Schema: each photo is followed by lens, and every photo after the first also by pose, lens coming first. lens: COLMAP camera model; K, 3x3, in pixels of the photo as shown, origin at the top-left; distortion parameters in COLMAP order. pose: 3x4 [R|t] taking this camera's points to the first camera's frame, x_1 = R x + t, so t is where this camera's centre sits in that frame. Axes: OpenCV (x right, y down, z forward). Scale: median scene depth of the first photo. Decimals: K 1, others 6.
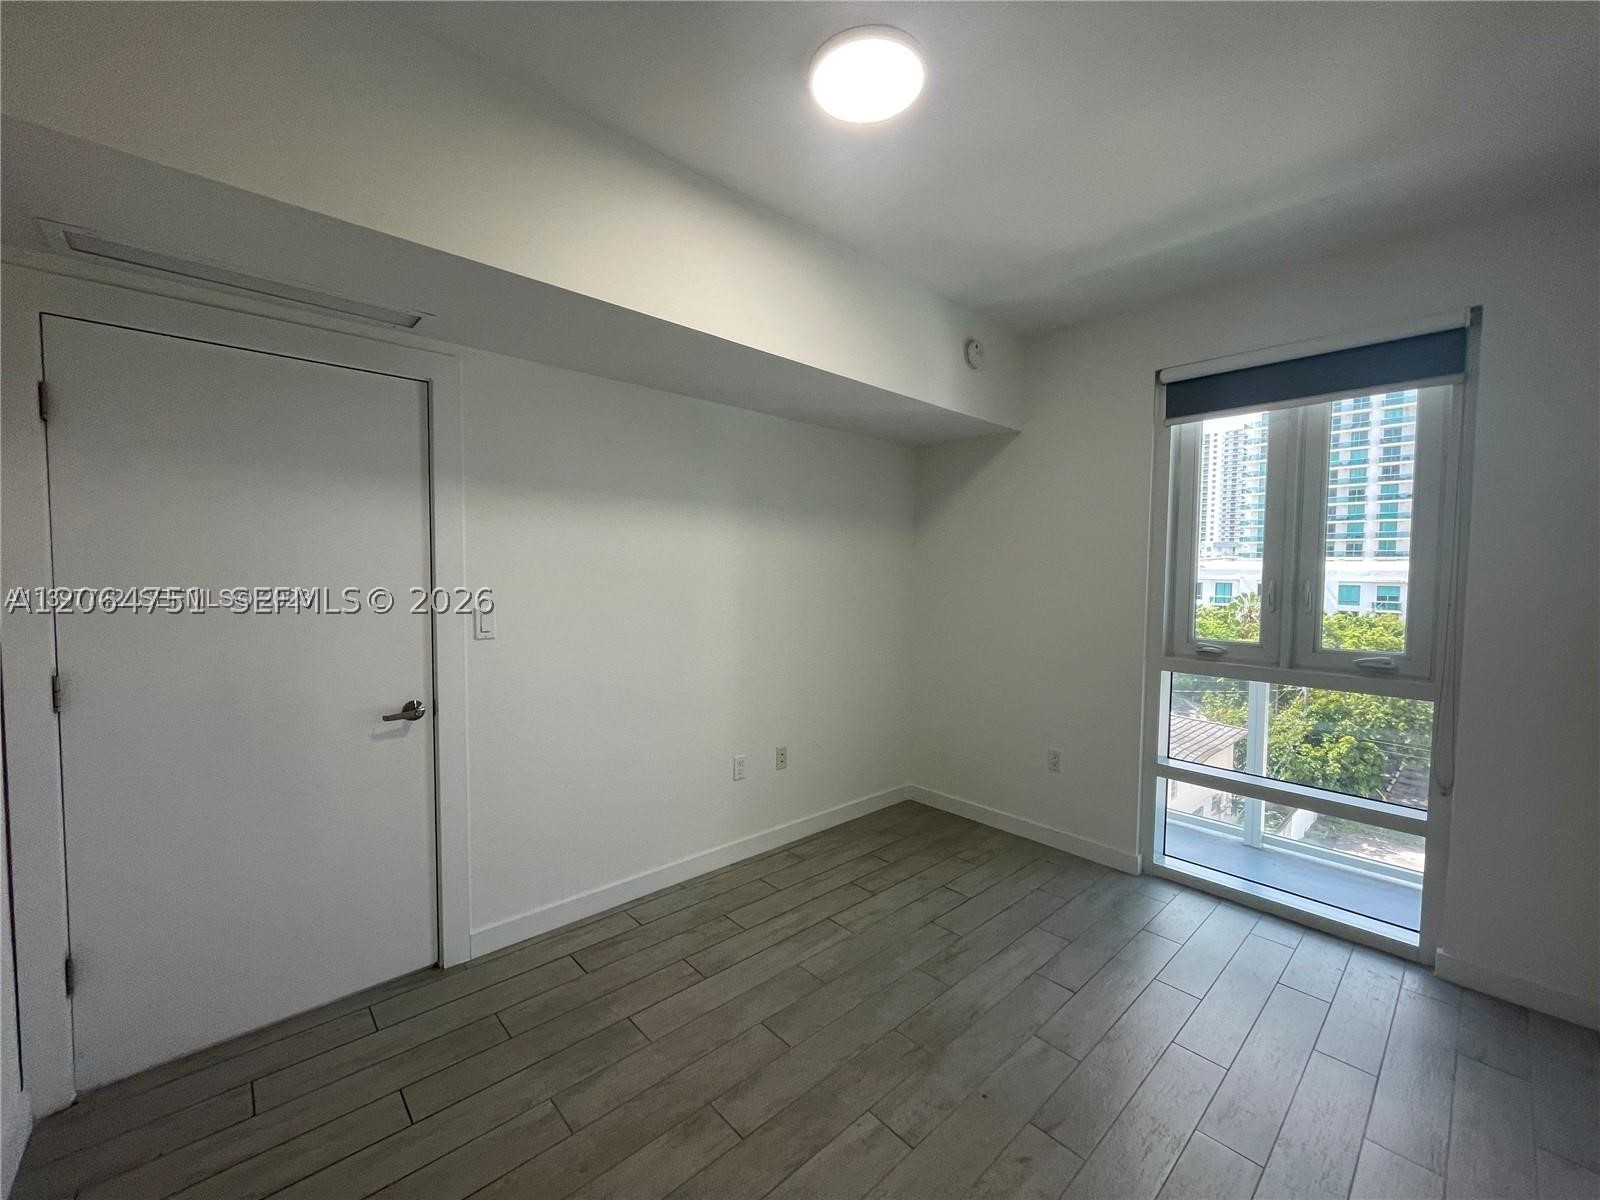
lens RADIAL K [[649.1, 0, 800.0], [0, 649.1, 600.0], [0, 0, 1]] dist [-0.001636, -0.000332]
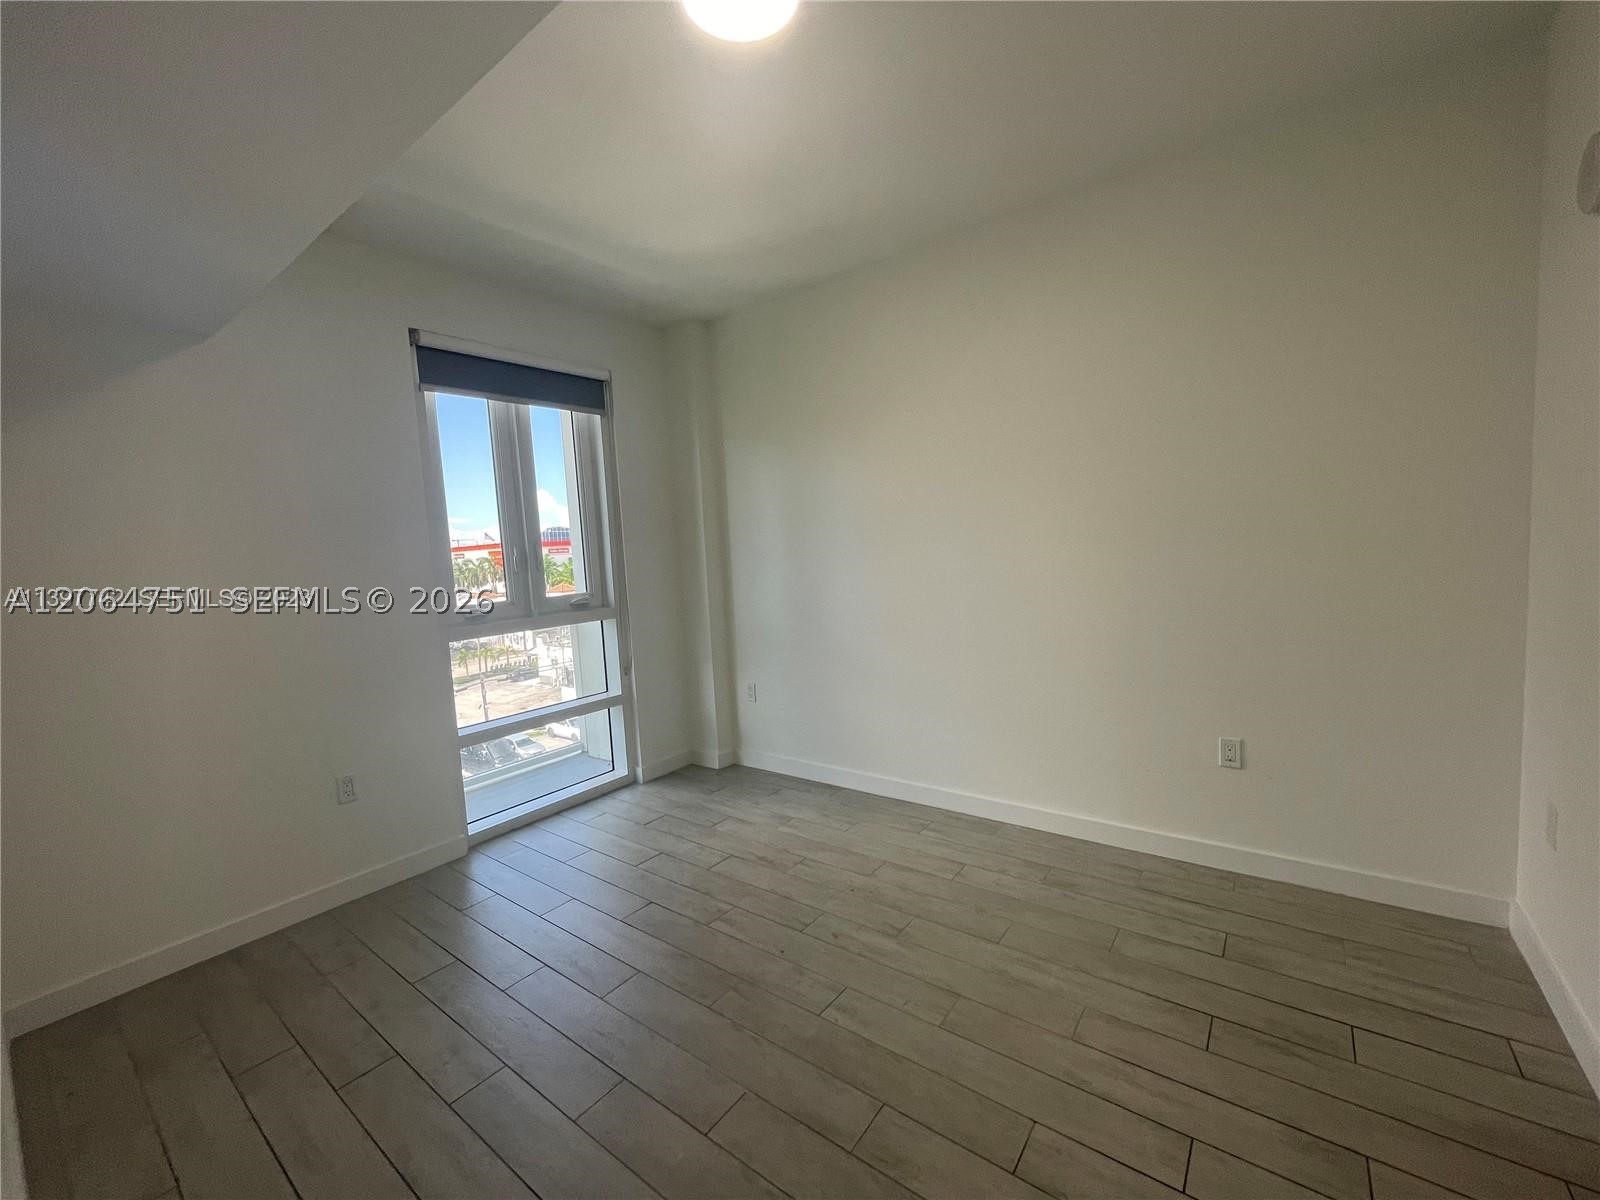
lens RADIAL K [[649.1, 0, 800.0], [0, 649.1, 600.0], [0, 0, 1]] dist [-0.001636, -0.000332]
pose [[-0.175866, -0.087532, 0.980515, -0.558232], [0.098601, 0.989464, 0.106016, -0.007770], [-0.979464, 0.115324, -0.165383, 0.713245]]
